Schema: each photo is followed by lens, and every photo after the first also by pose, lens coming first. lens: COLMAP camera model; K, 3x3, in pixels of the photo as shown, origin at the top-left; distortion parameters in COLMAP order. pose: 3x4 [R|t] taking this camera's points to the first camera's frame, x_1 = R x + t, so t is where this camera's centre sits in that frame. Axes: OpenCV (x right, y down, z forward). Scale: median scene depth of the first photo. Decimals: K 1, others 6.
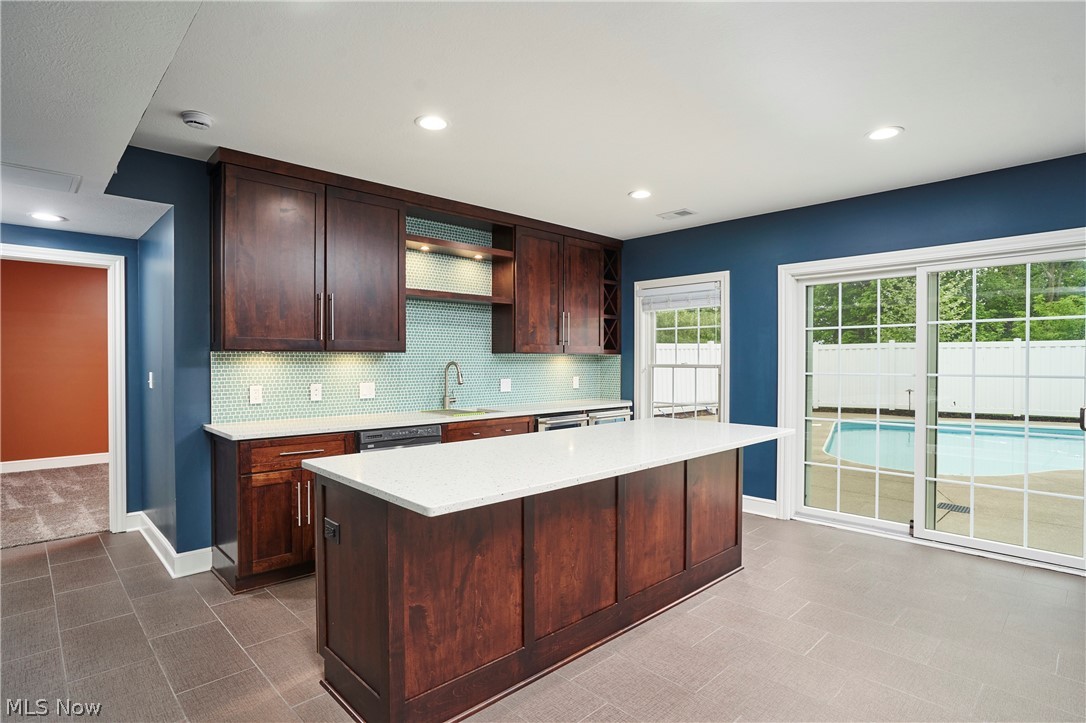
lens RADIAL K [[553.8, 0, 543.0], [0, 553.8, 361.5], [0, 0, 1]] dist [0.001626, 0.000221]
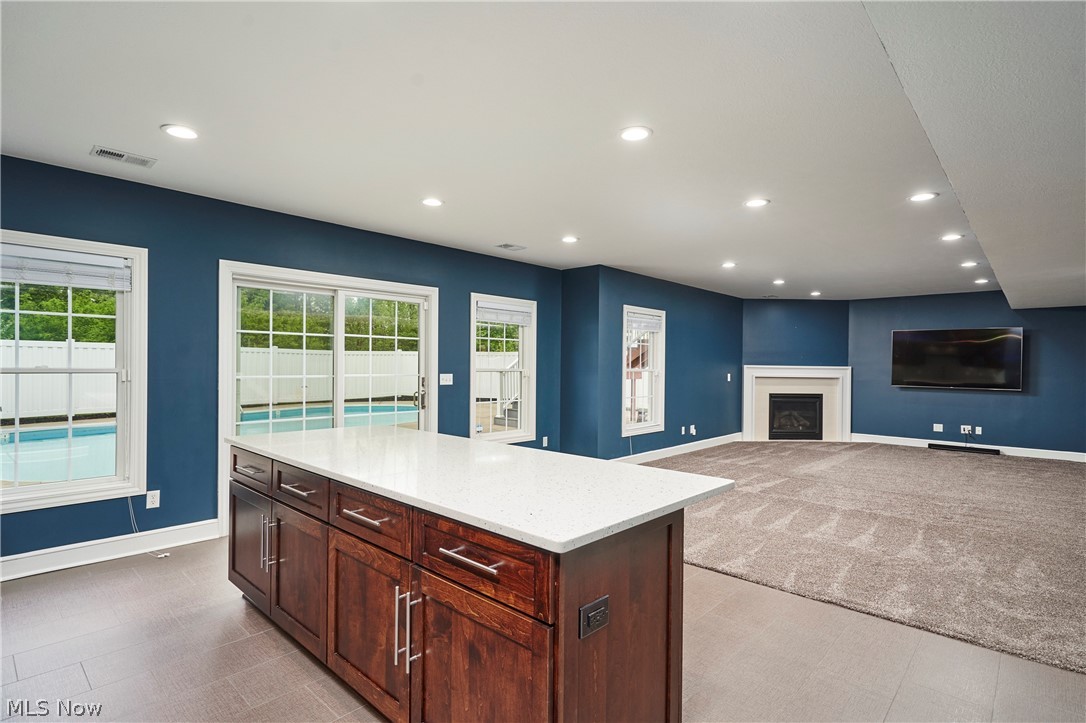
lens RADIAL K [[541.8, 0, 545.1], [0, 541.8, 366.2], [0, 0, 1]] dist [0.001894, 0.000463]
pose [[-0.062103, -0.007322, 0.998043, -0.520493], [-0.003705, 0.999968, 0.007106, -0.006584], [-0.998063, -0.003257, -0.062128, 0.543745]]
